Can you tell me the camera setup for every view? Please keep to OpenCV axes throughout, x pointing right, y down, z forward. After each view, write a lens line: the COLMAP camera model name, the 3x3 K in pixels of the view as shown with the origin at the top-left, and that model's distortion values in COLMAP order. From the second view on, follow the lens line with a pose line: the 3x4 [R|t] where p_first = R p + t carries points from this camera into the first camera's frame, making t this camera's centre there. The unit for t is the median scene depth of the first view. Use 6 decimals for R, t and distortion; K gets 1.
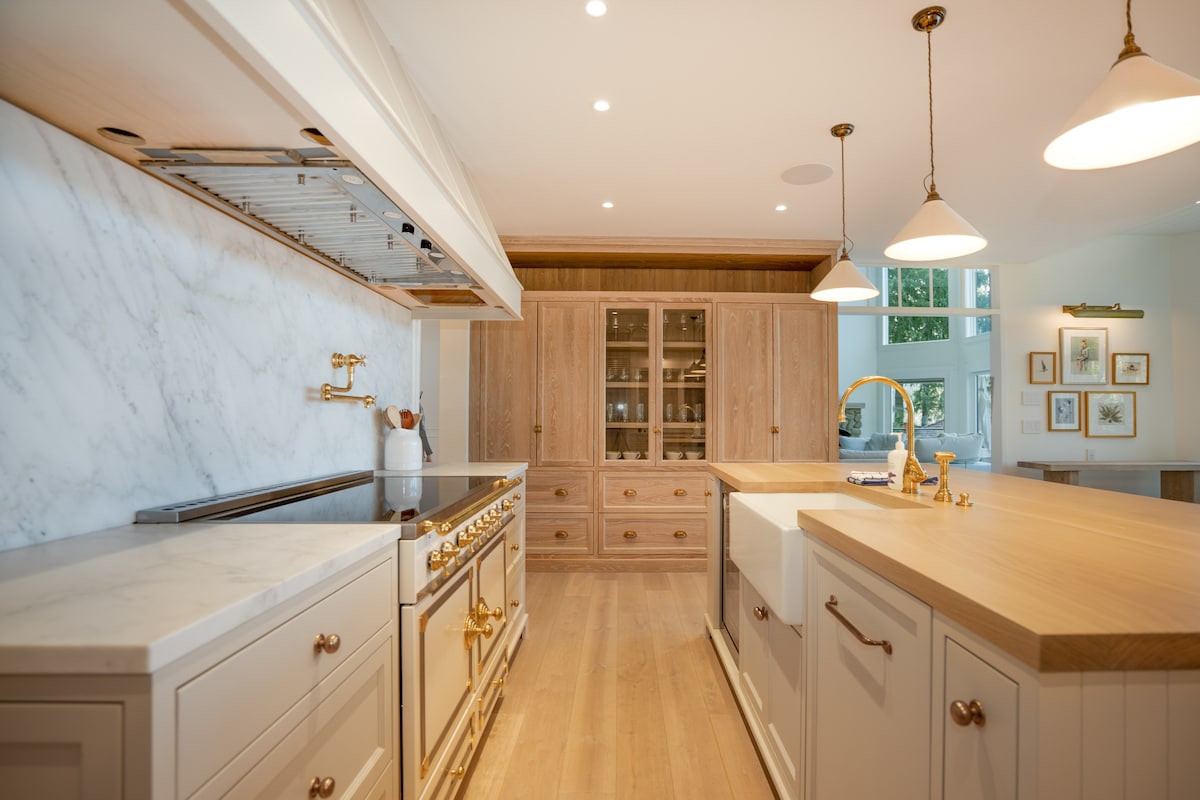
lens RADIAL K [[582.6, 0, 595.0], [0, 582.6, 396.8], [0, 0, 1]] dist [-0.062236, 0.024509]
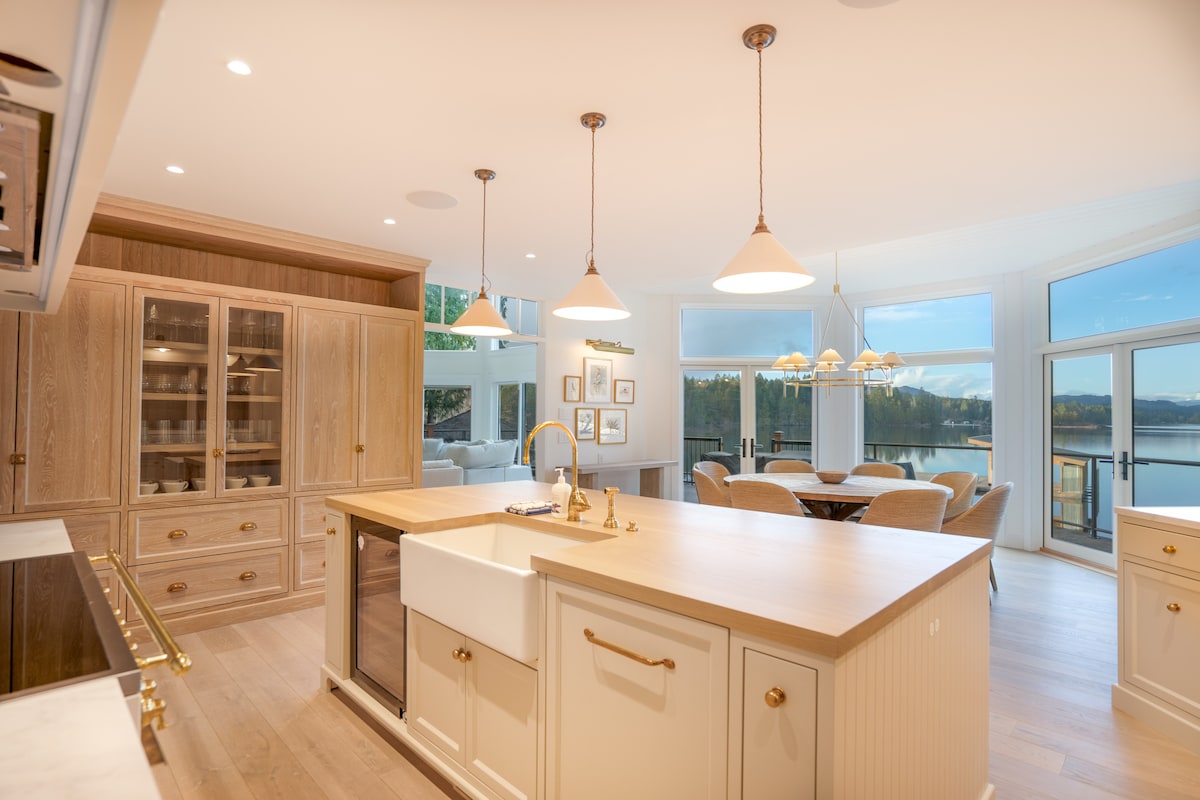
lens RADIAL K [[604.8, 0, 600.0], [0, 604.8, 400.0], [0, 0, 1]] dist [-0.053898, 0.028540]
pose [[0.714110, 0.018057, 0.699800, -0.095763], [-0.020567, 0.999777, -0.004810, -0.025139], [-0.699731, -0.010958, 0.714322, 0.025938]]
